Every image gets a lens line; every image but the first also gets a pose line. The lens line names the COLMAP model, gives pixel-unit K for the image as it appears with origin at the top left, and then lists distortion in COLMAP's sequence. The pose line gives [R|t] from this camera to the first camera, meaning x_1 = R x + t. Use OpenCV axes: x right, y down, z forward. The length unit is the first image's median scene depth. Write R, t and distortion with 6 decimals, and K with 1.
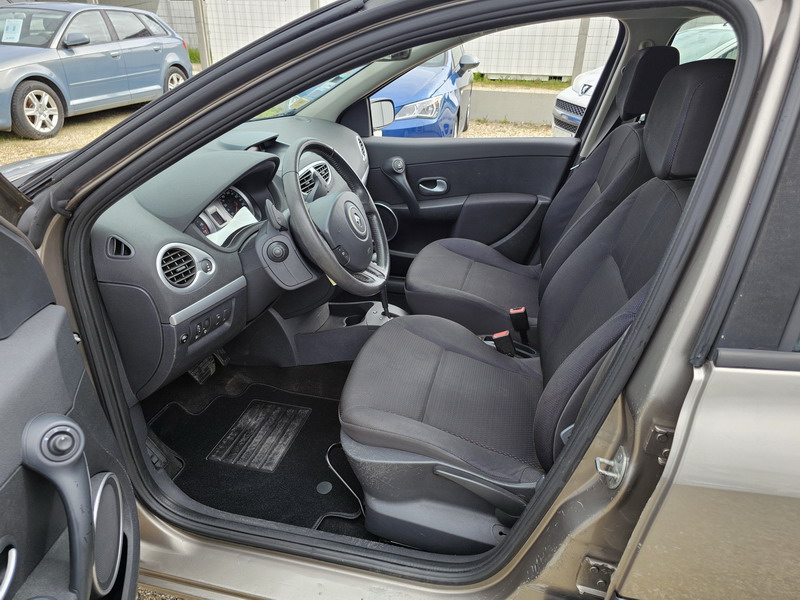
lens RADIAL K [[535.3, 0, 403.5], [0, 535.3, 299.3], [0, 0, 1]] dist [0.032313, -0.019380]
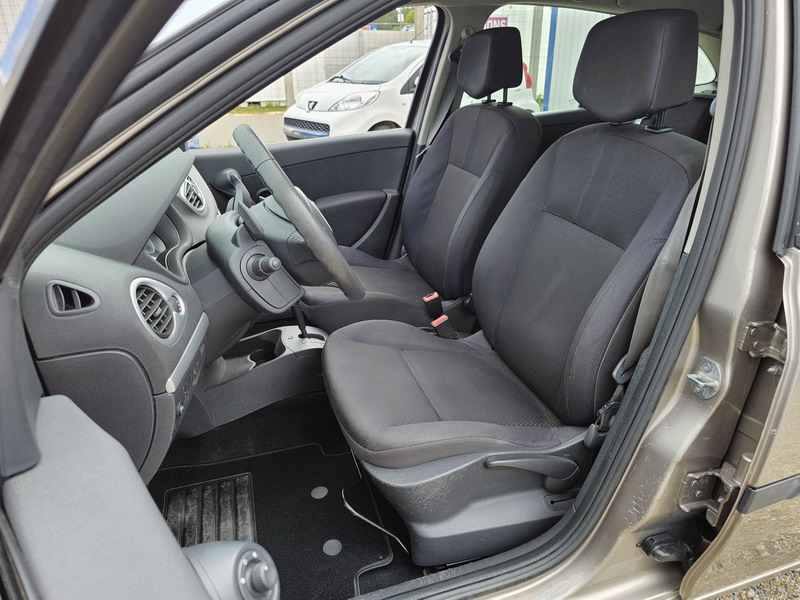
lens RADIAL K [[537.4, 0, 400.3], [0, 537.4, 304.7], [0, 0, 1]] dist [0.044743, -0.046776]
pose [[0.862567, -0.235181, 0.447961, -0.396759], [0.252478, 0.967359, 0.021710, -0.001980], [-0.438445, 0.094374, 0.893790, 0.205332]]
